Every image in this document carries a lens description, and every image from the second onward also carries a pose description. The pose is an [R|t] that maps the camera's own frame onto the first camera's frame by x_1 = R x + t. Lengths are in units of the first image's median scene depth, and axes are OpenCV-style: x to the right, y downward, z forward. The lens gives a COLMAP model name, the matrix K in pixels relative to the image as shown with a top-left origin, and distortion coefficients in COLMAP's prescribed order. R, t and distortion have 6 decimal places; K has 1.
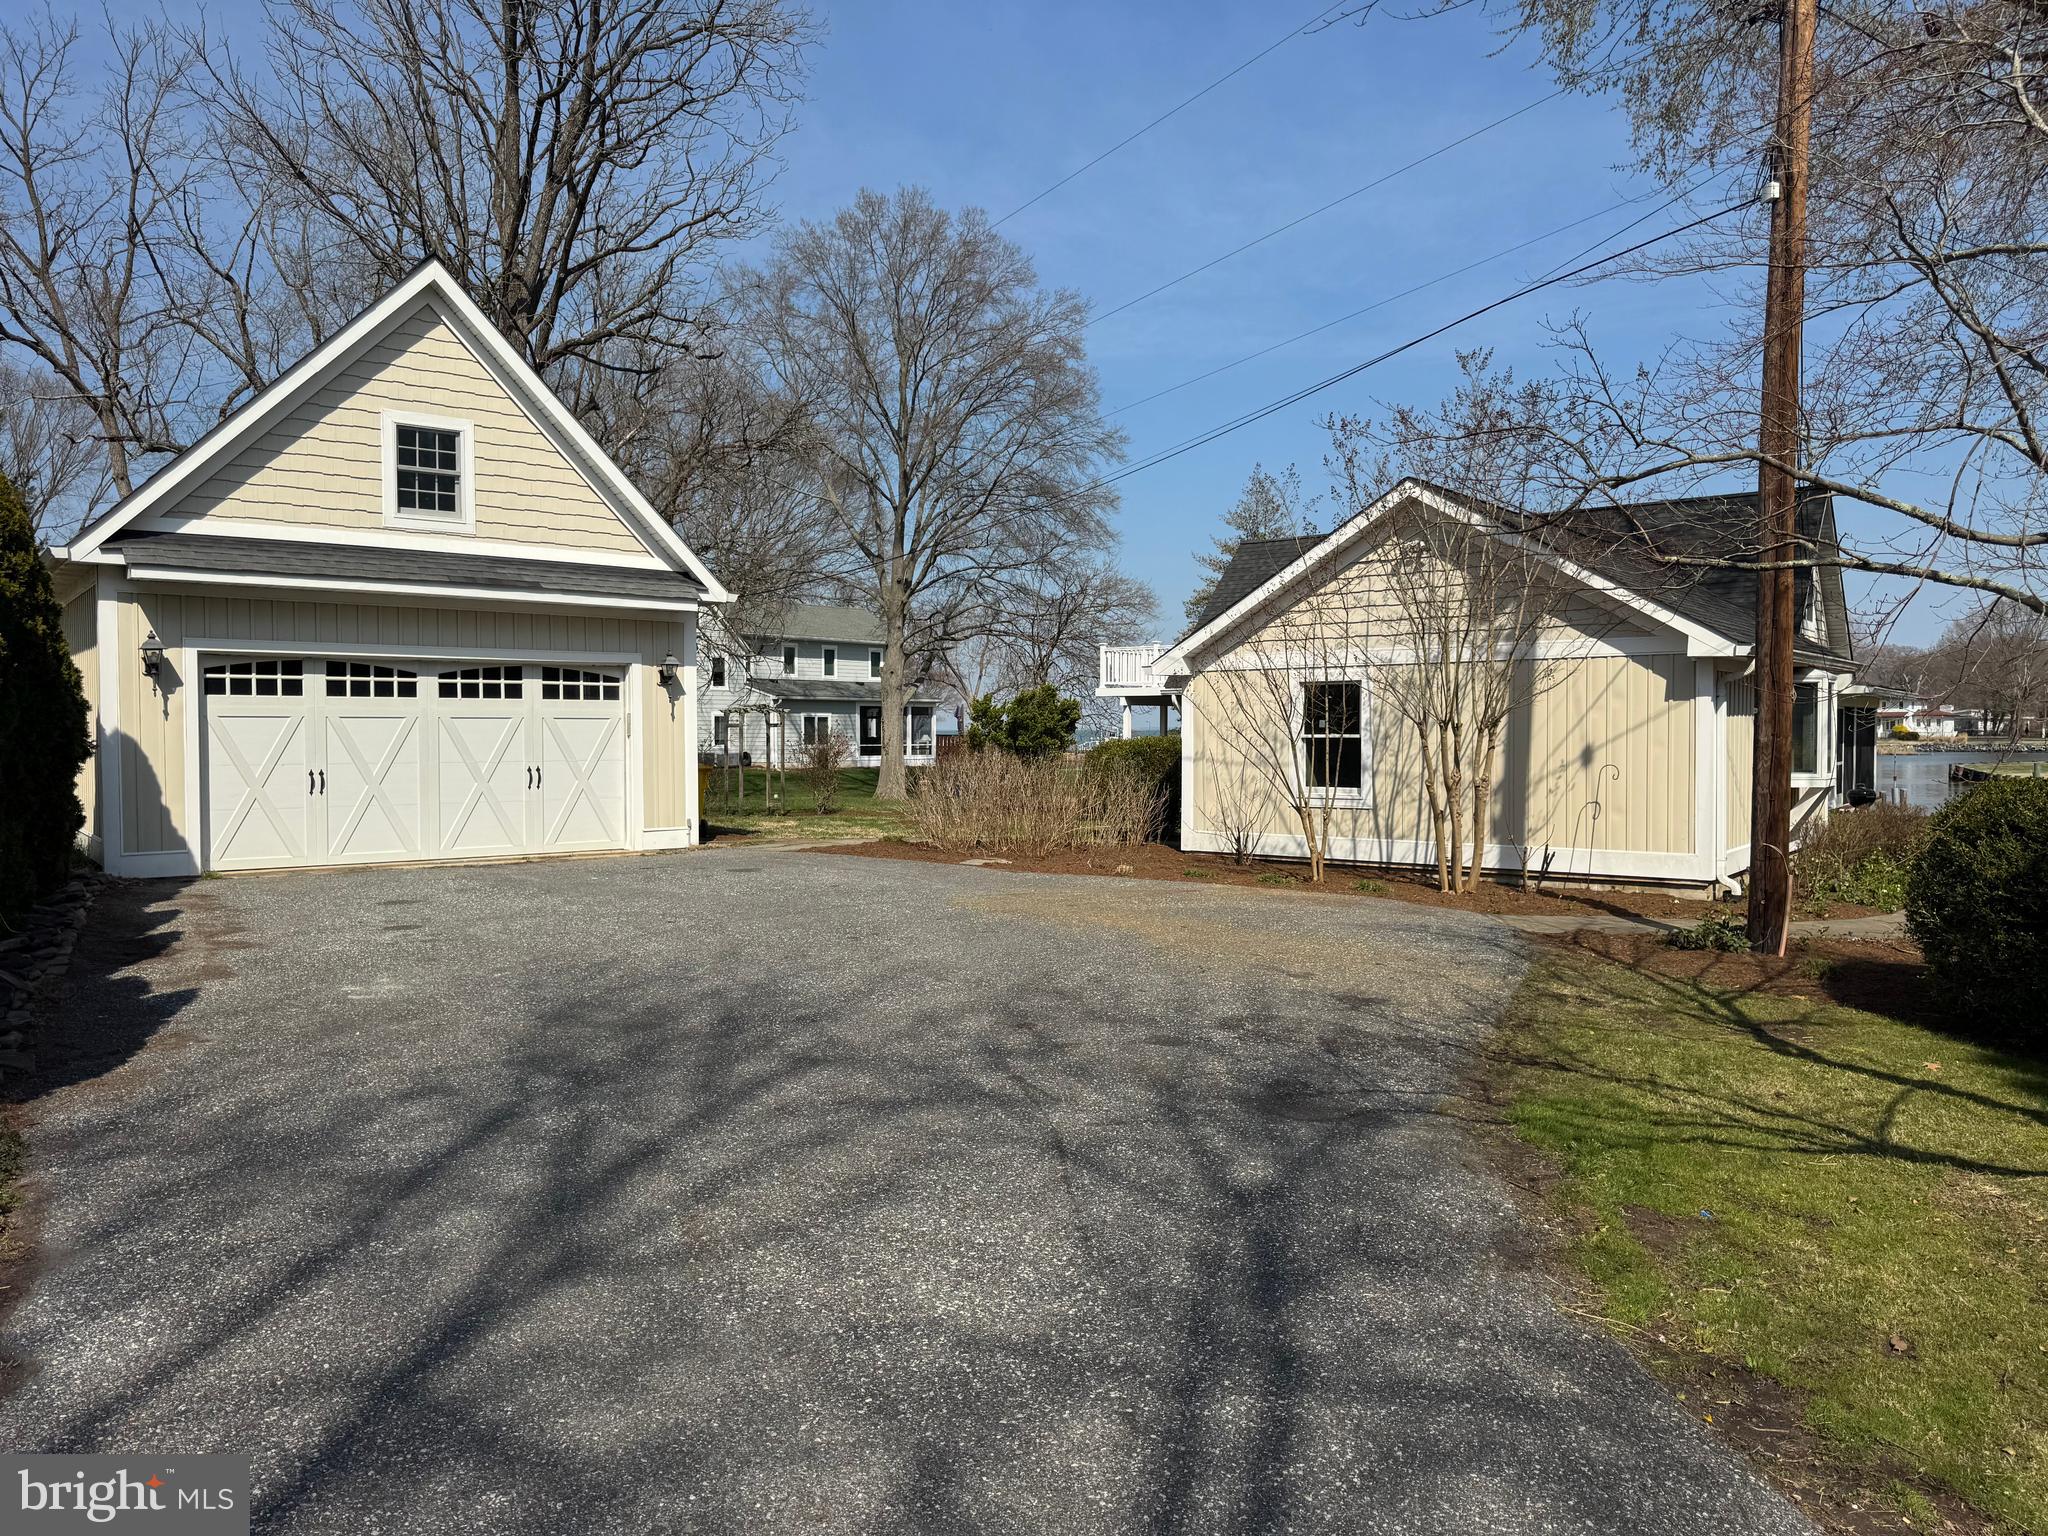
lens RADIAL K [[1434.0, 0, 1024.0], [0, 1434.0, 776.1], [0, 0, 1]] dist [0.068690, -0.084588]
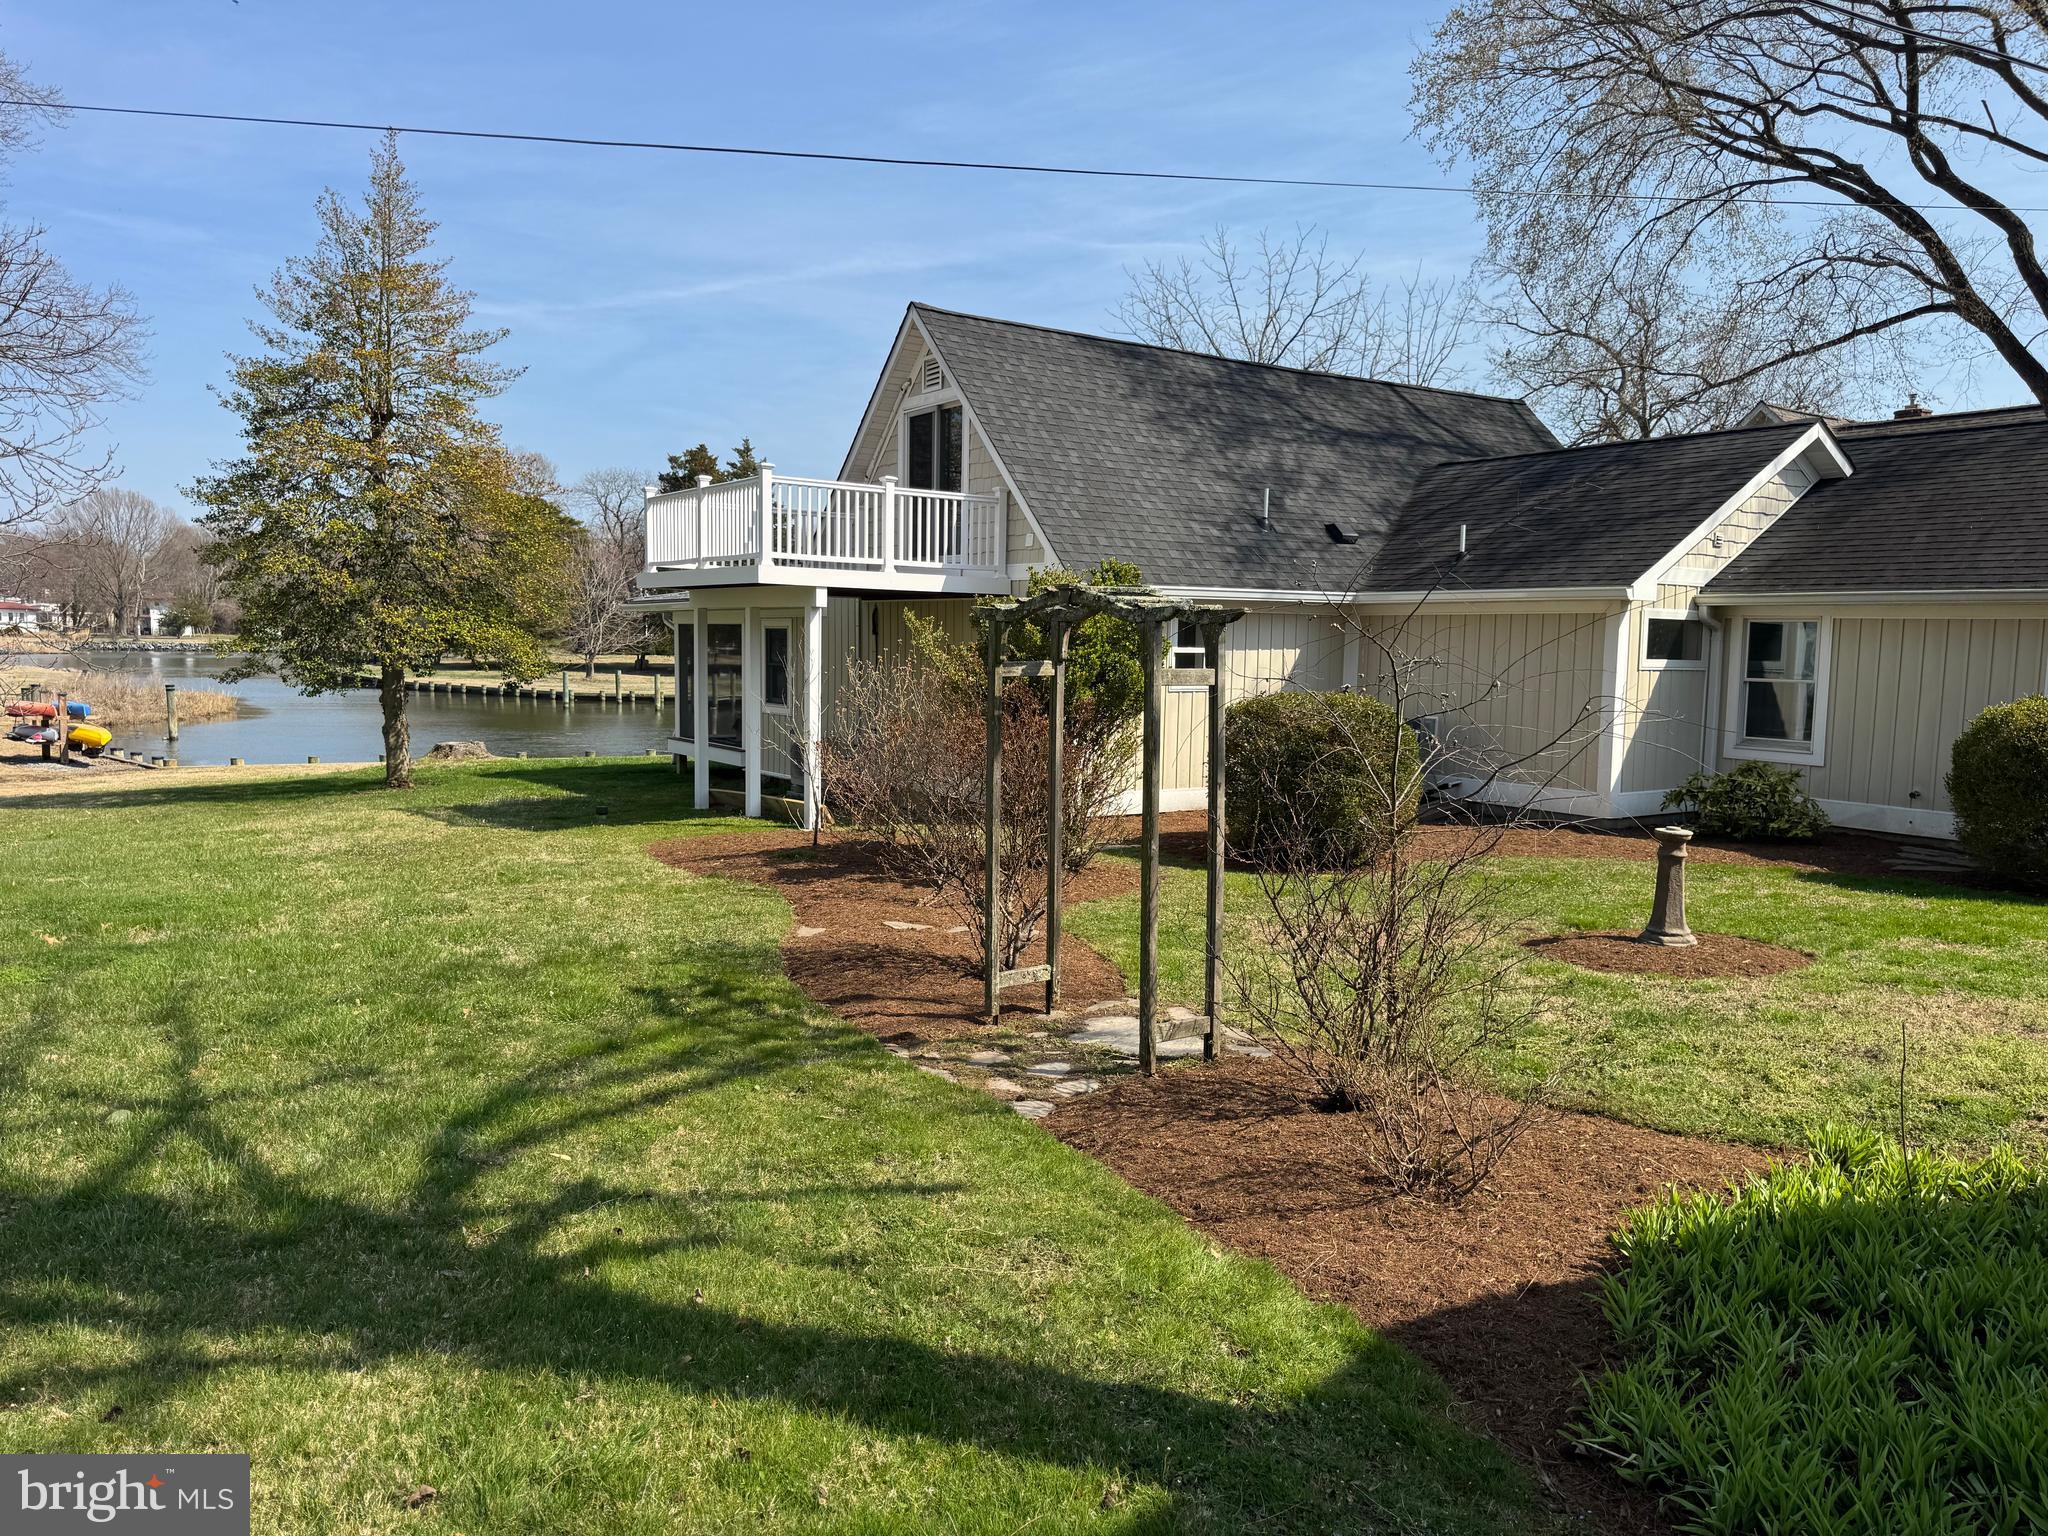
lens RADIAL K [[1434.0, 0, 1009.7], [0, 1434.0, 766.5], [0, 0, 1]] dist [0.068690, -0.084588]
pose [[0.324294, -0.075149, 0.942967, -0.703229], [0.011659, 0.997081, 0.075452, -0.061884], [-0.945885, -0.013475, 0.324224, 1.562271]]
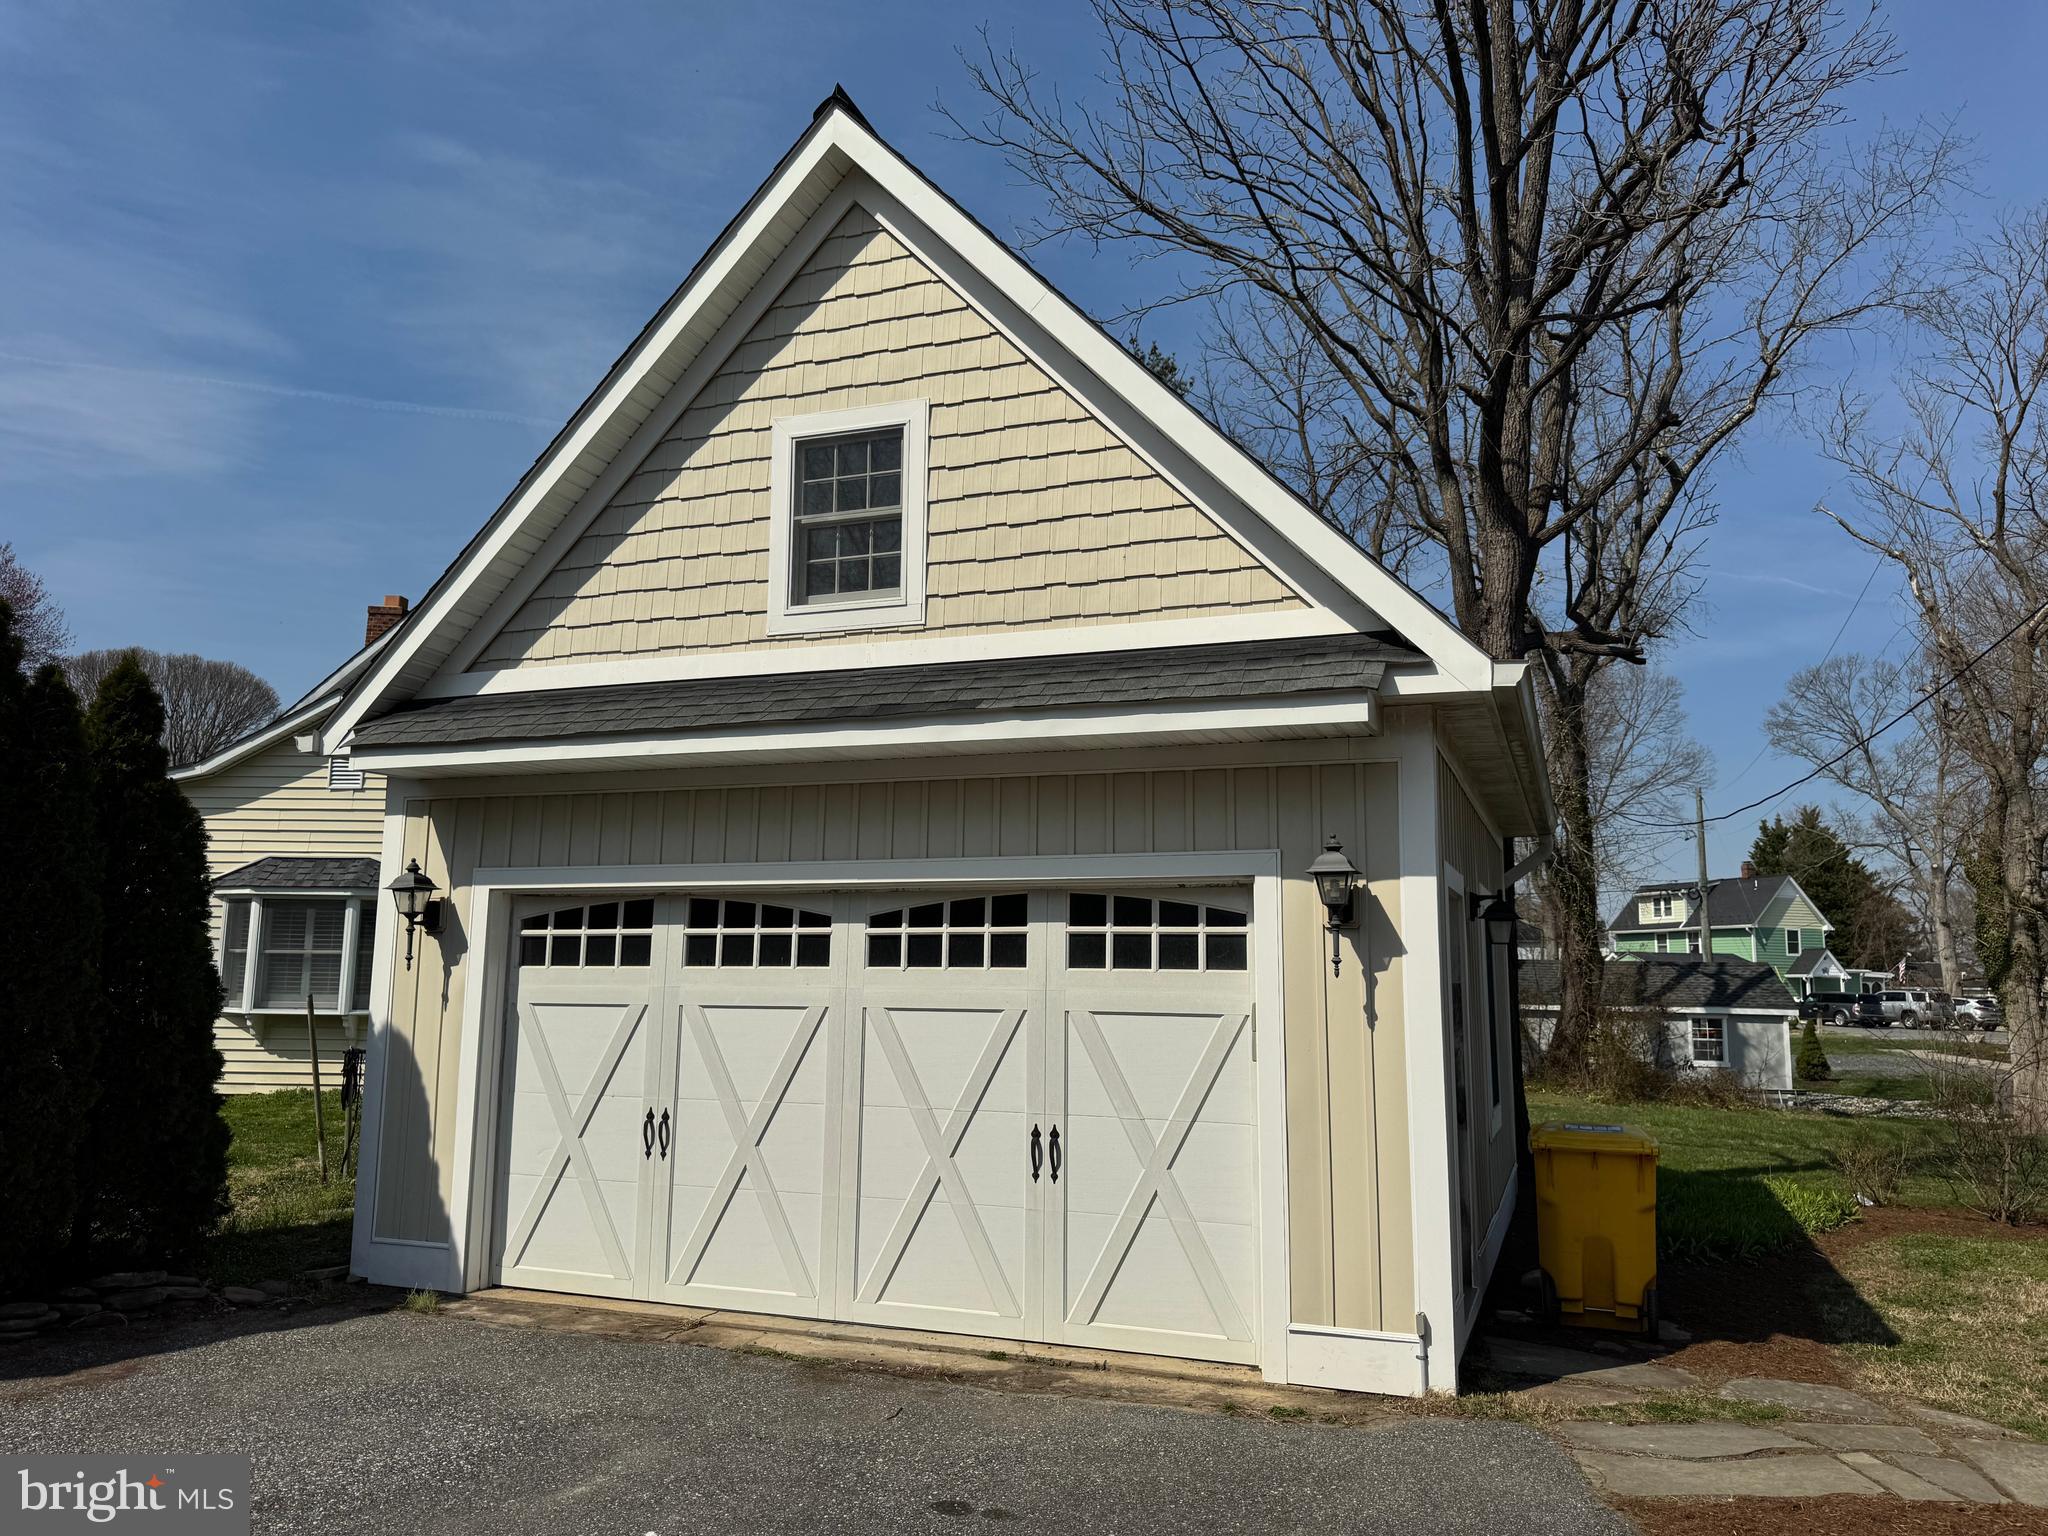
lens RADIAL K [[1434.0, 0, 1040.5], [0, 1434.0, 769.7], [0, 0, 1]] dist [0.068690, -0.084588]
pose [[0.525048, -0.118051, -0.842846, 0.035758], [-0.039004, 0.985955, -0.162393, -0.042975], [0.850179, 0.118139, 0.513069, 0.788484]]
